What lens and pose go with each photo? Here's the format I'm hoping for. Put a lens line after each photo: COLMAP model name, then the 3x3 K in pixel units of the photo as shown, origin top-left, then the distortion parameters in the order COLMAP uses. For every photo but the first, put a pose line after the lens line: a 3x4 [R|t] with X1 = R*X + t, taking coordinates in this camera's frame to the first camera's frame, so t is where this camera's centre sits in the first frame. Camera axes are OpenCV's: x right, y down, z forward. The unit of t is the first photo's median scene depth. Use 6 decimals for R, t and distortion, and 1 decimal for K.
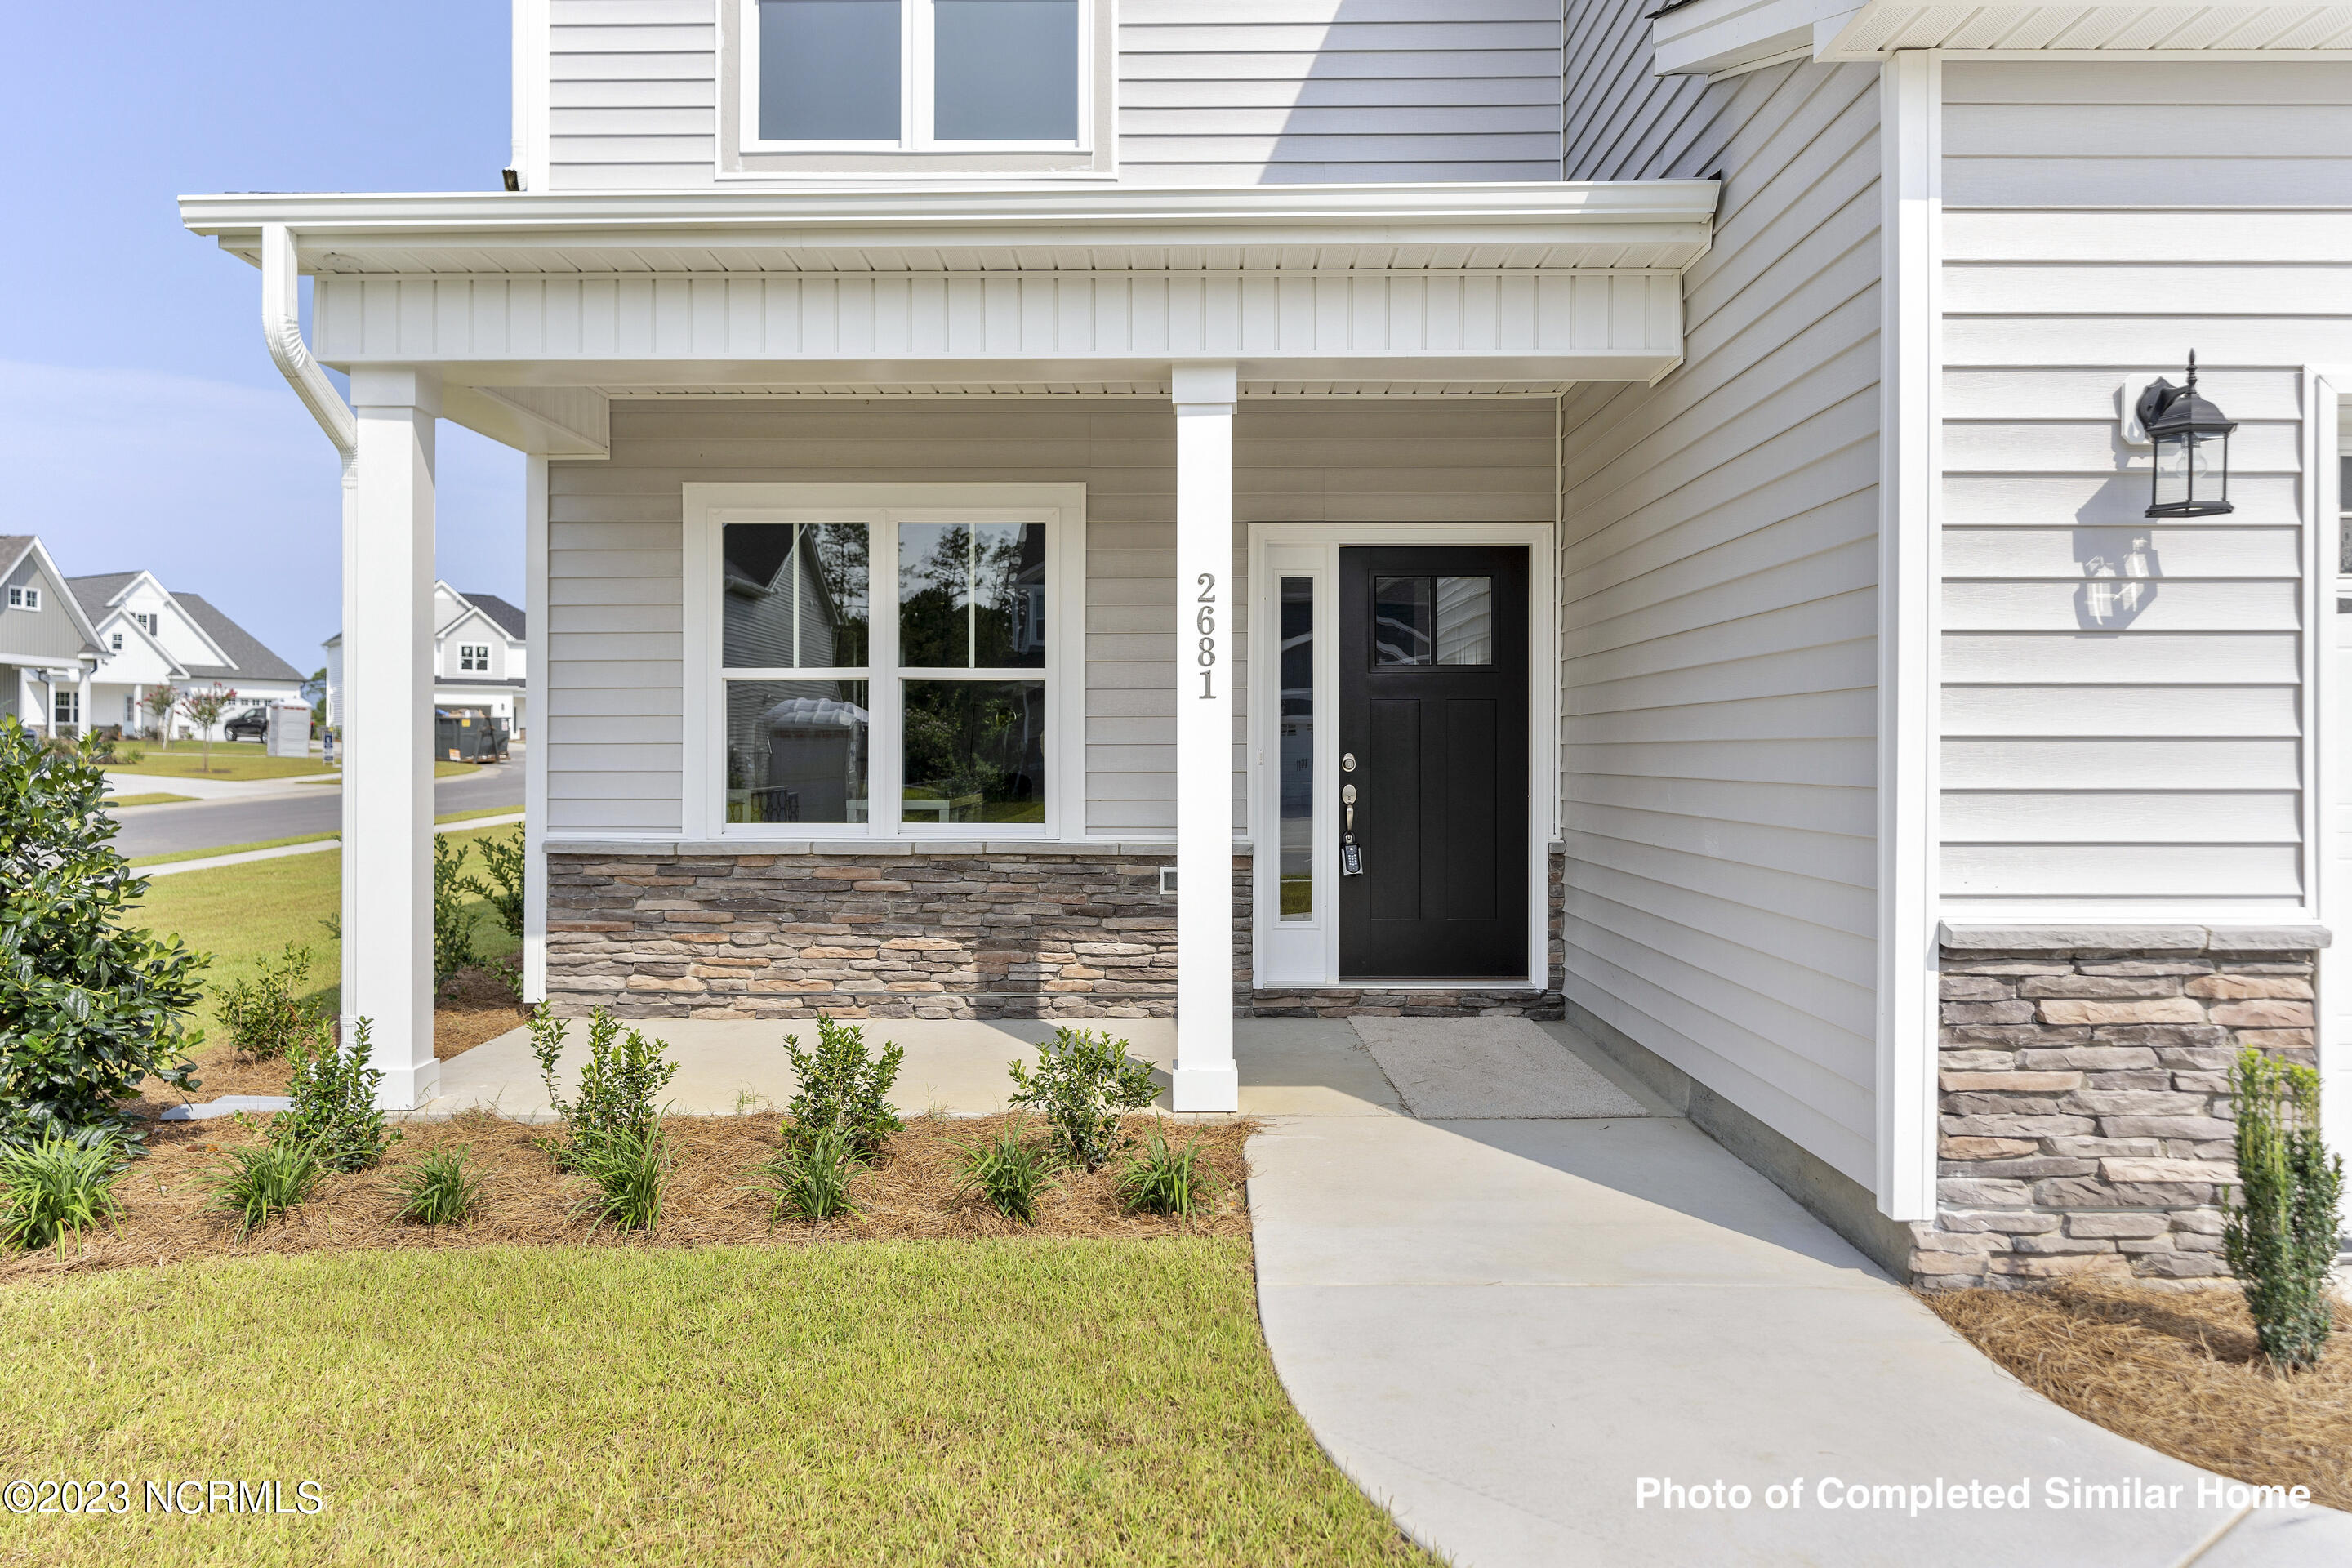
lens RADIAL K [[1530.3, 0, 1225.4], [0, 1530.3, 729.1], [0, 0, 1]] dist [0.000017, -0.001470]
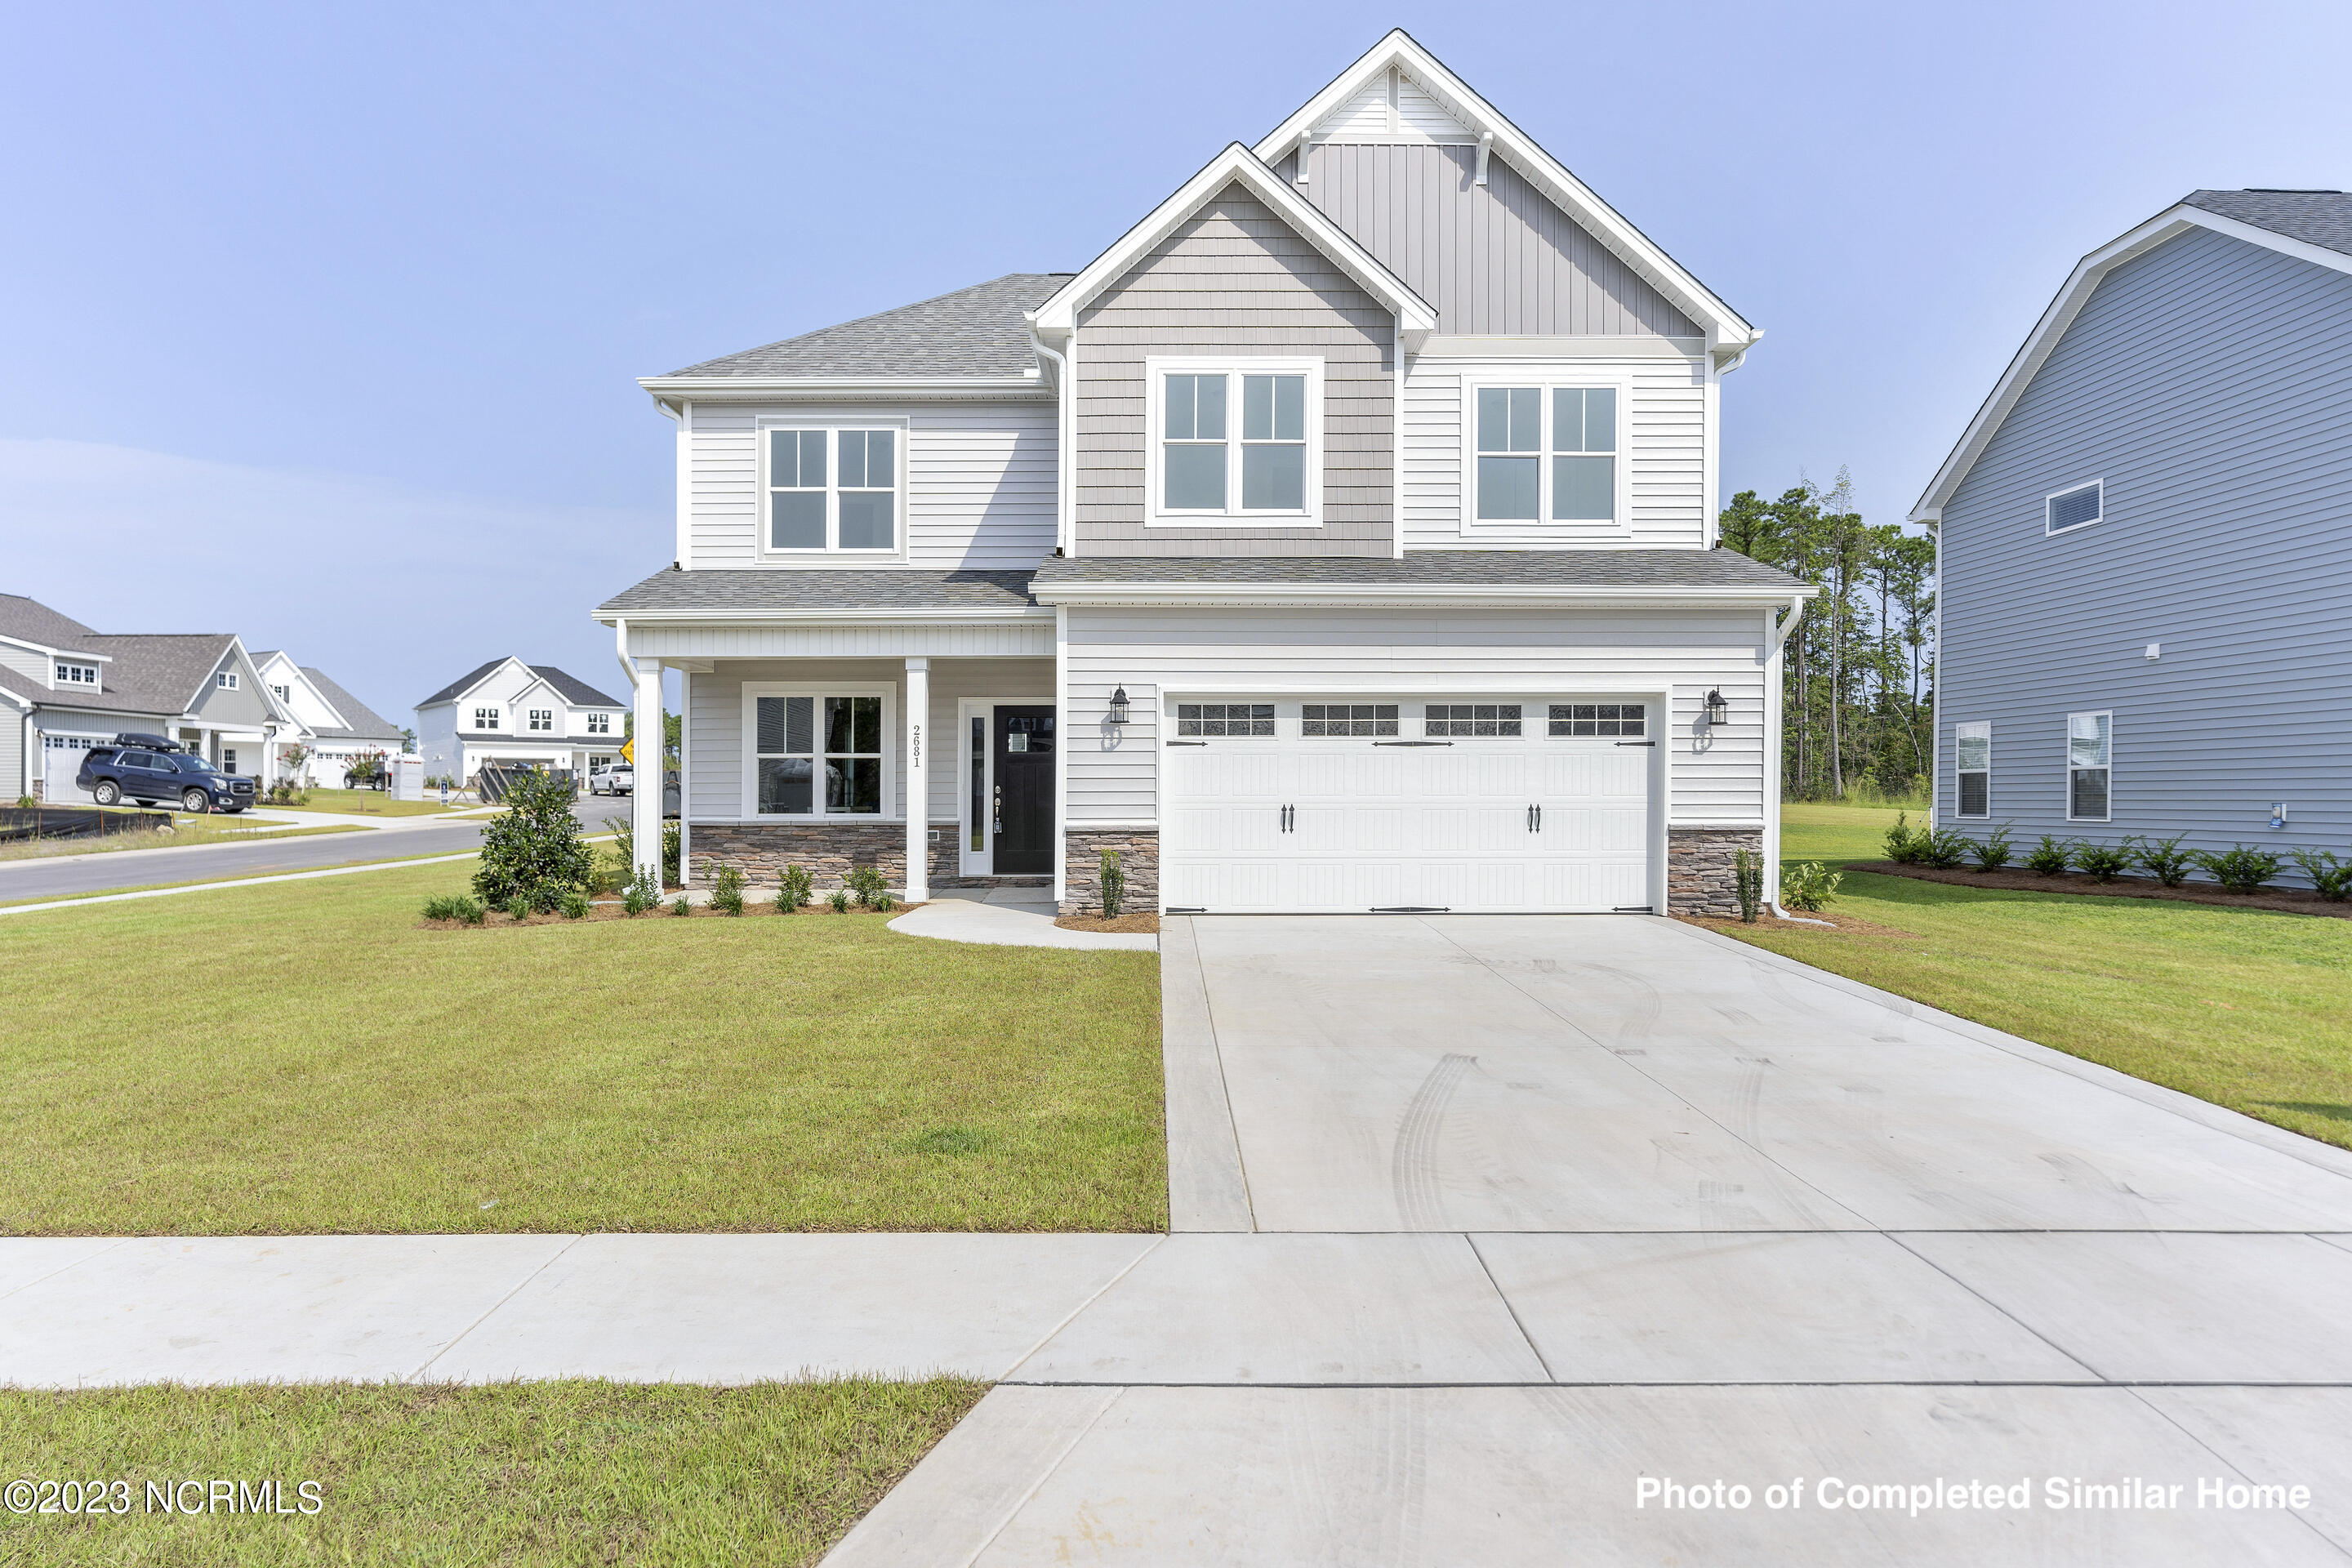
lens RADIAL K [[1480.4, 0, 1164.5], [0, 1480.4, 758.2], [0, 0, 1]] dist [-0.005917, -0.000505]
pose [[0.999296, -0.002494, -0.037435, 0.455789], [0.001997, 0.999909, -0.013307, 0.002782], [0.037465, 0.013222, 0.999210, -1.482862]]
